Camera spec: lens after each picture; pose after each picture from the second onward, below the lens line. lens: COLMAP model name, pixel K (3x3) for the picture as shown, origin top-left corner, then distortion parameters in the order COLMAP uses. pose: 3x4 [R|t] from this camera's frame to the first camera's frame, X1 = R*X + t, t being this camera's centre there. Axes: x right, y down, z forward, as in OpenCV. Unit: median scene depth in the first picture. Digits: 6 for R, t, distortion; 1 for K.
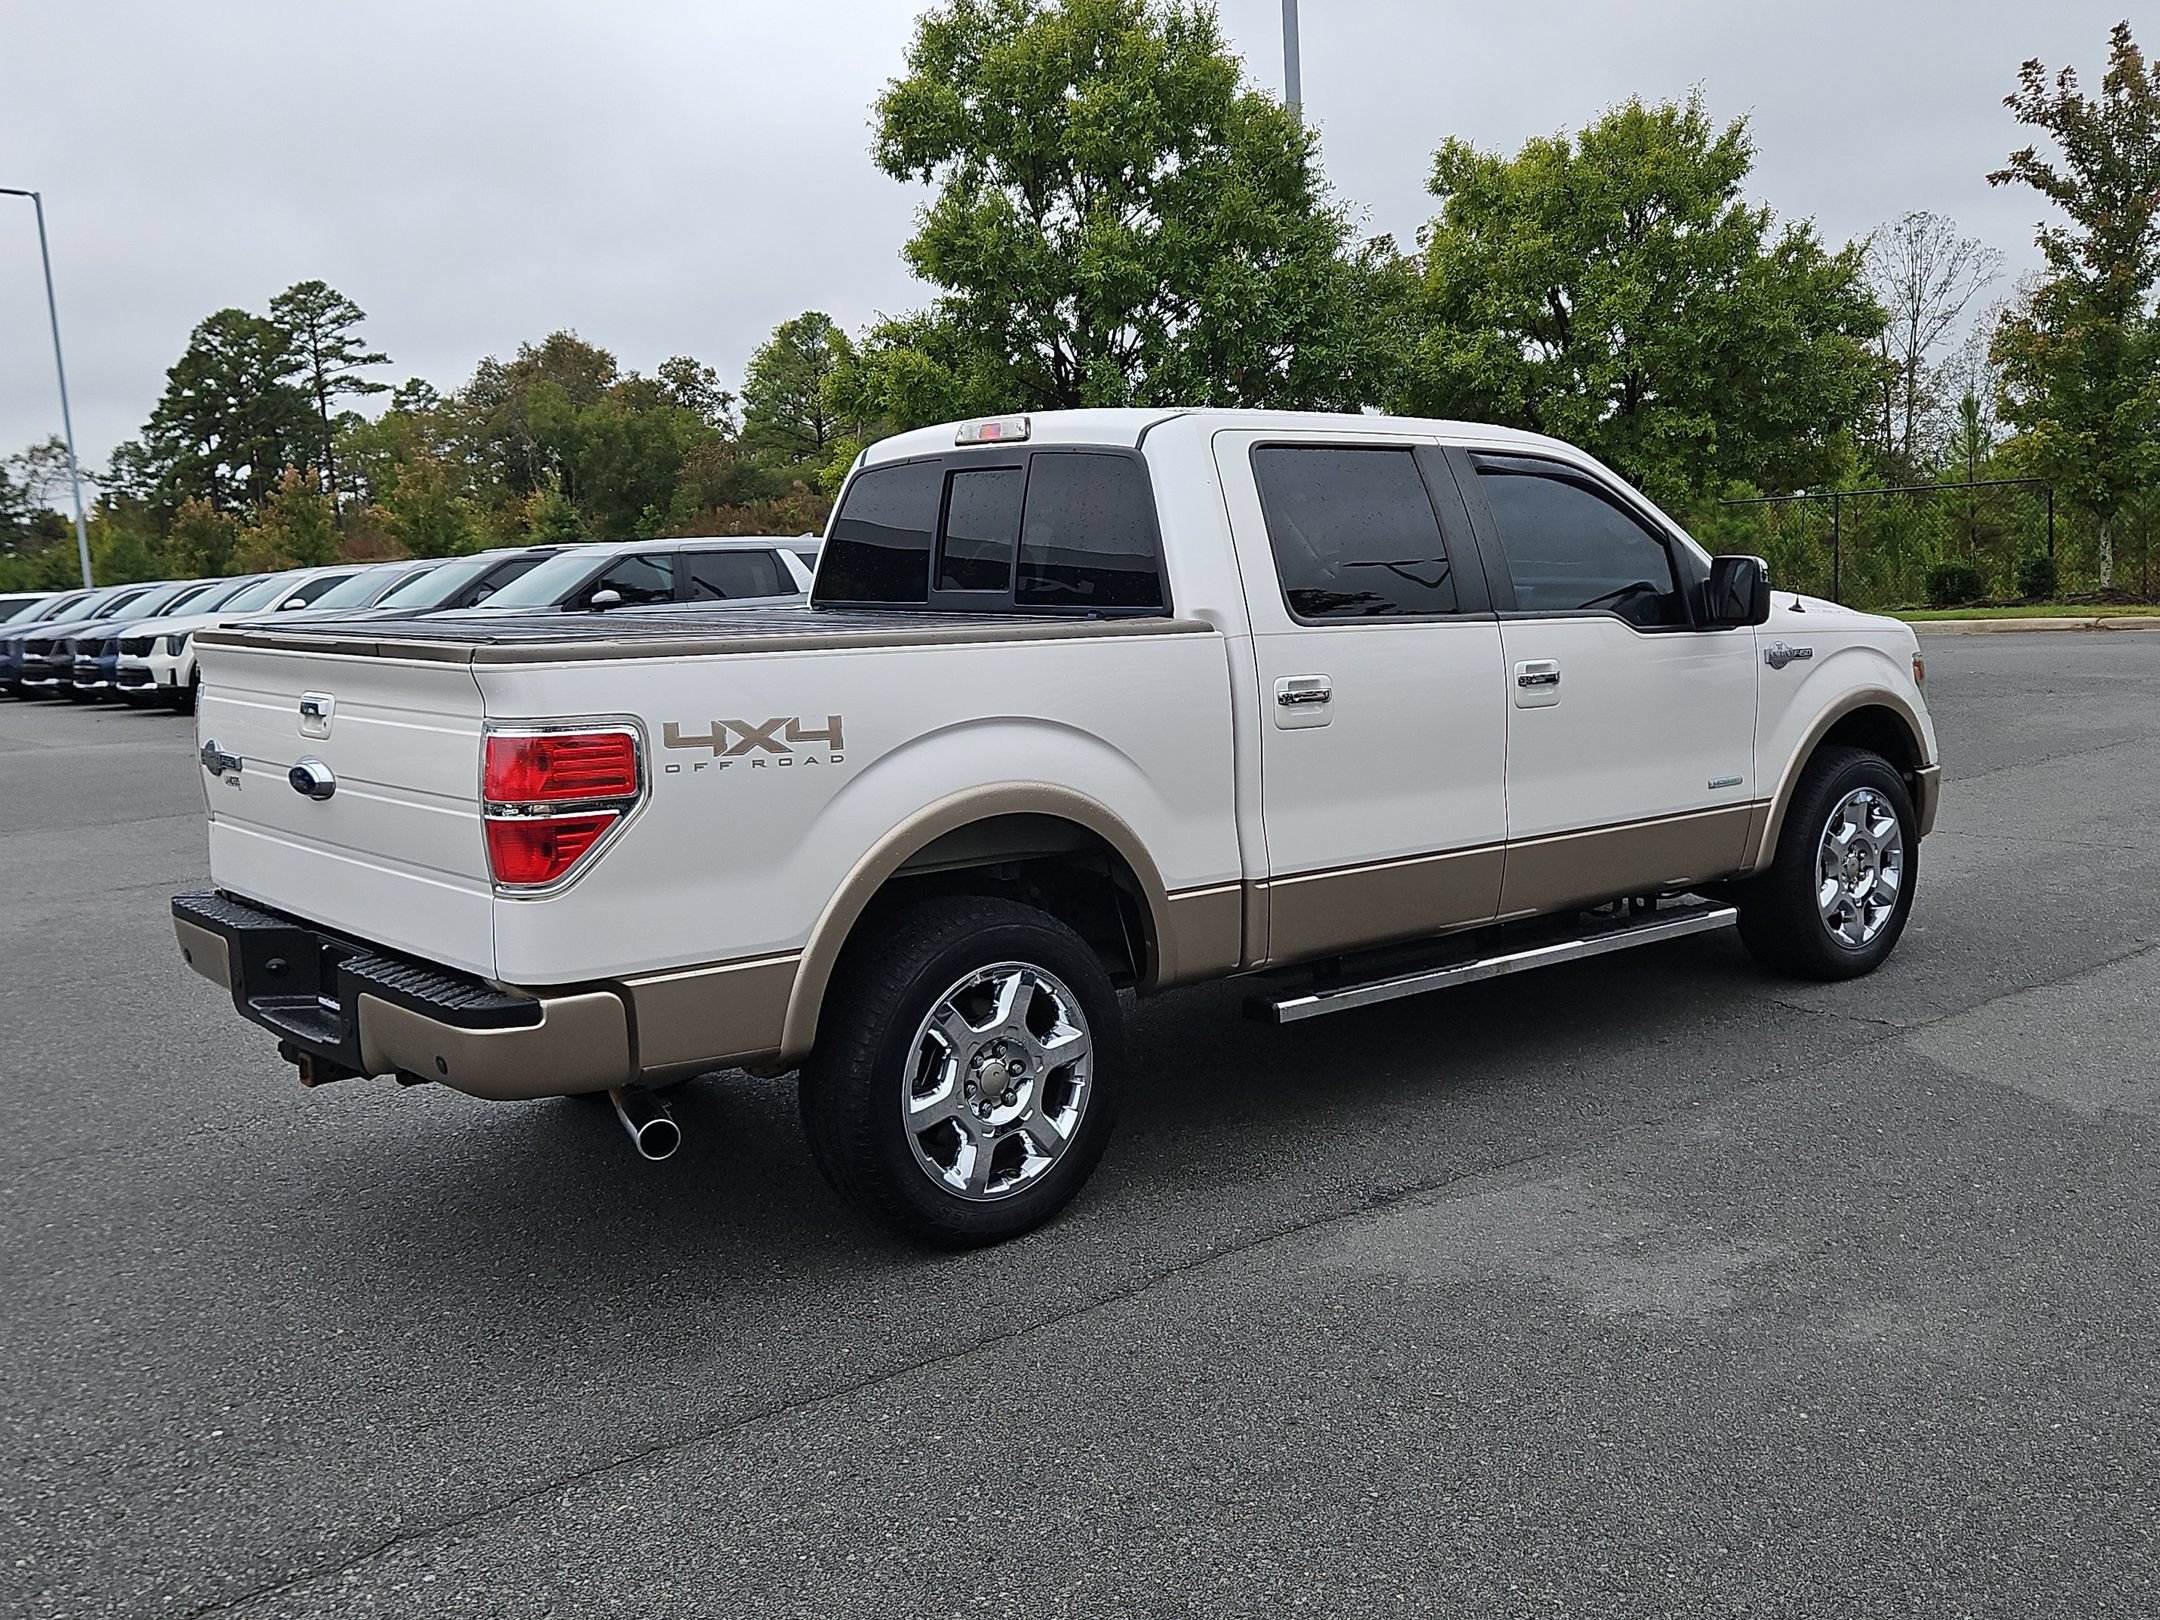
lens RADIAL K [[2021.6, 0, 1085.2], [0, 2021.6, 816.1], [0, 0, 1]] dist [0.054944, 0.000000]
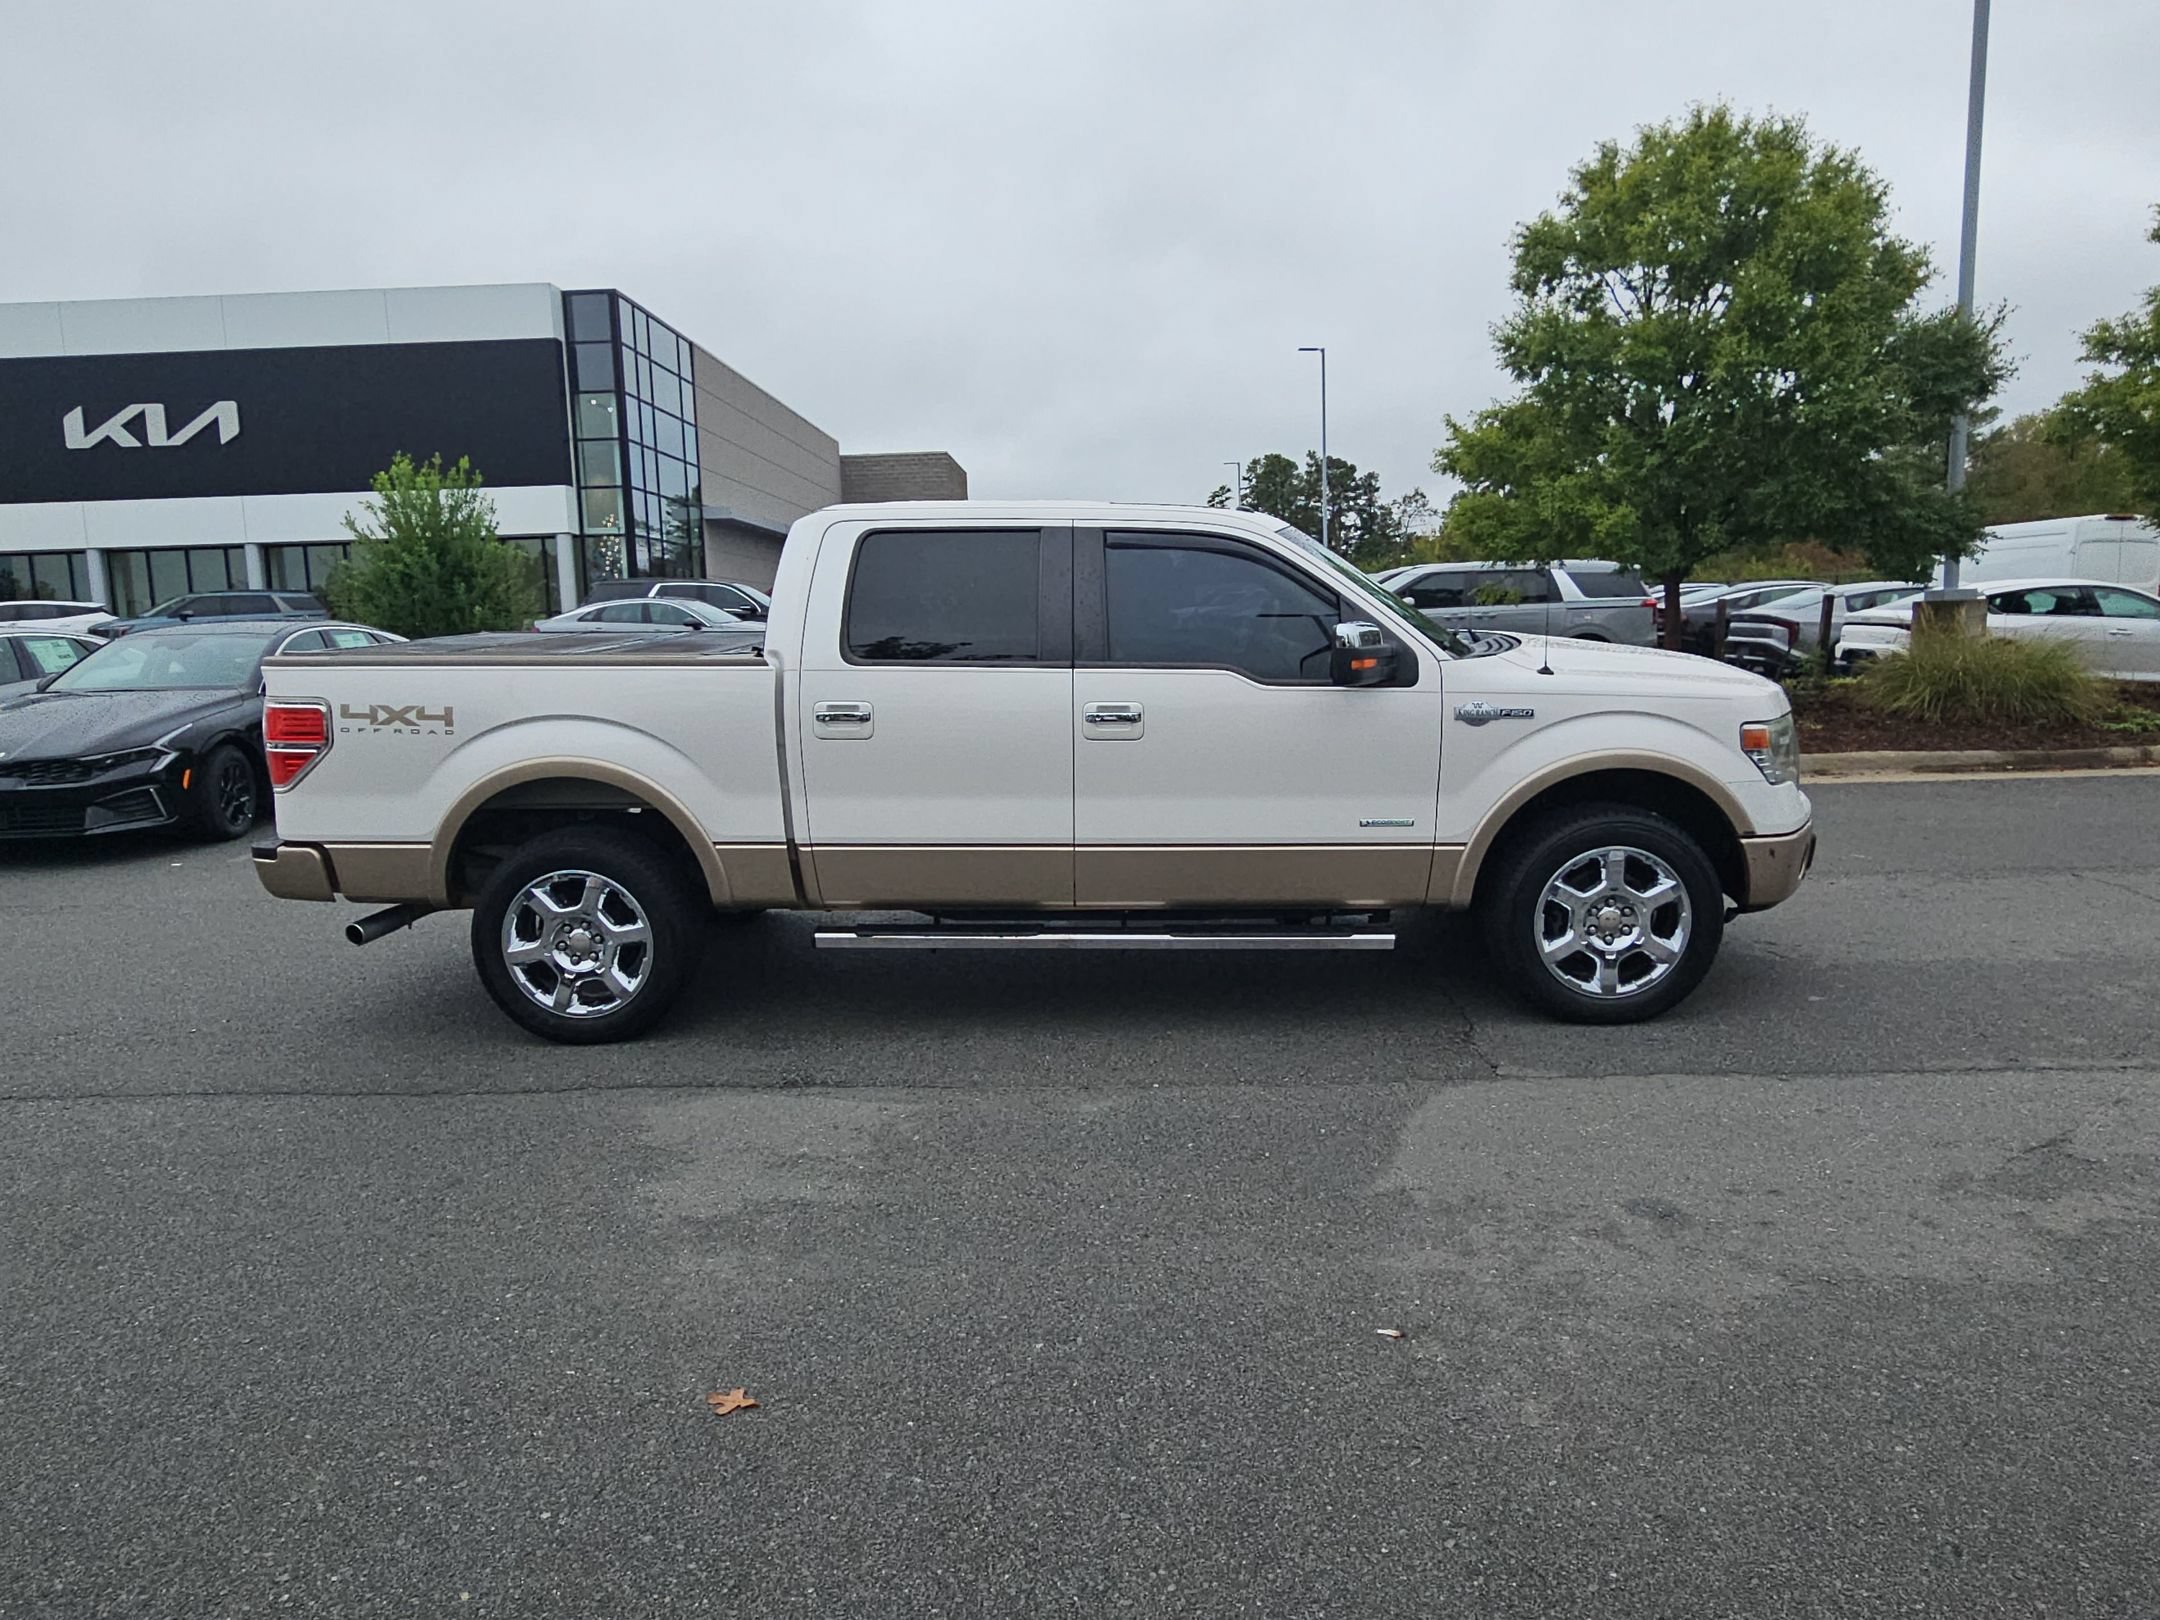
lens RADIAL K [[1328.6, 0, 1079.3], [0, 1328.6, 798.5], [0, 0, 1]] dist [-0.002845, -0.000278]
pose [[0.758420, 0.123676, -0.639925, 0.872996], [-0.091576, 0.992312, 0.083248, -0.100855], [0.645301, -0.004535, 0.763915, 0.444957]]
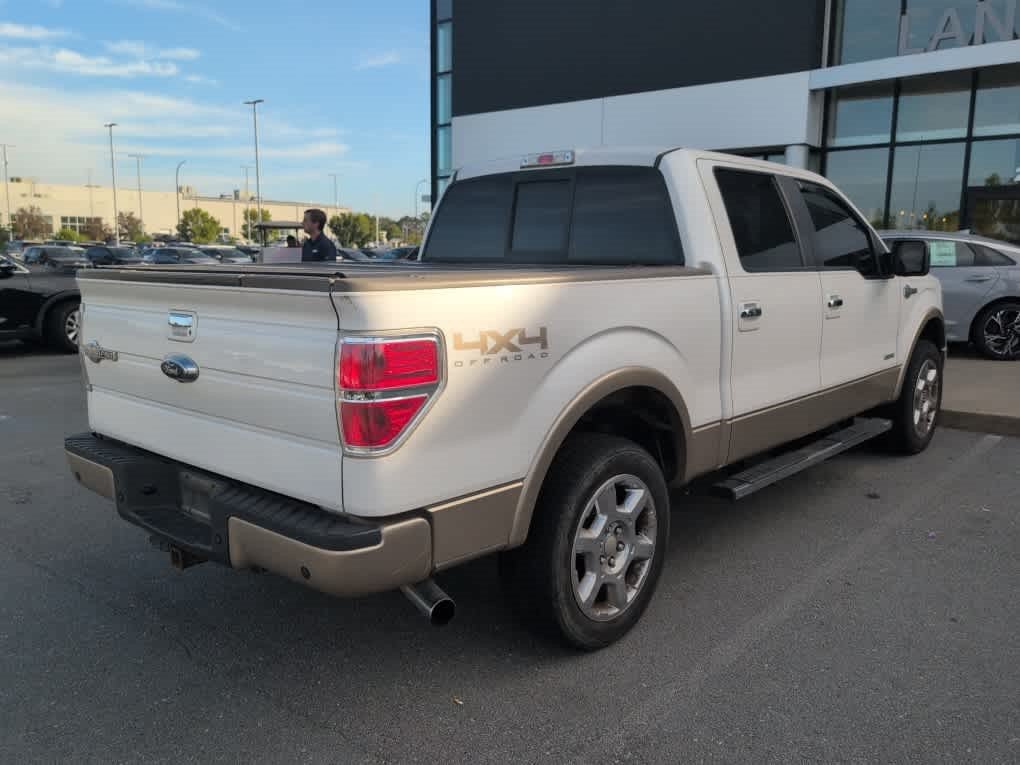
lens RADIAL K [[848.9, 0, 517.0], [0, 848.9, 387.5], [0, 0, 1]] dist [0.023789, -0.021111]
pose [[0.989051, -0.010027, 0.147232, -0.213126], [0.004731, 0.999331, 0.036277, -0.024127], [-0.147497, -0.035183, 0.988437, 0.324129]]
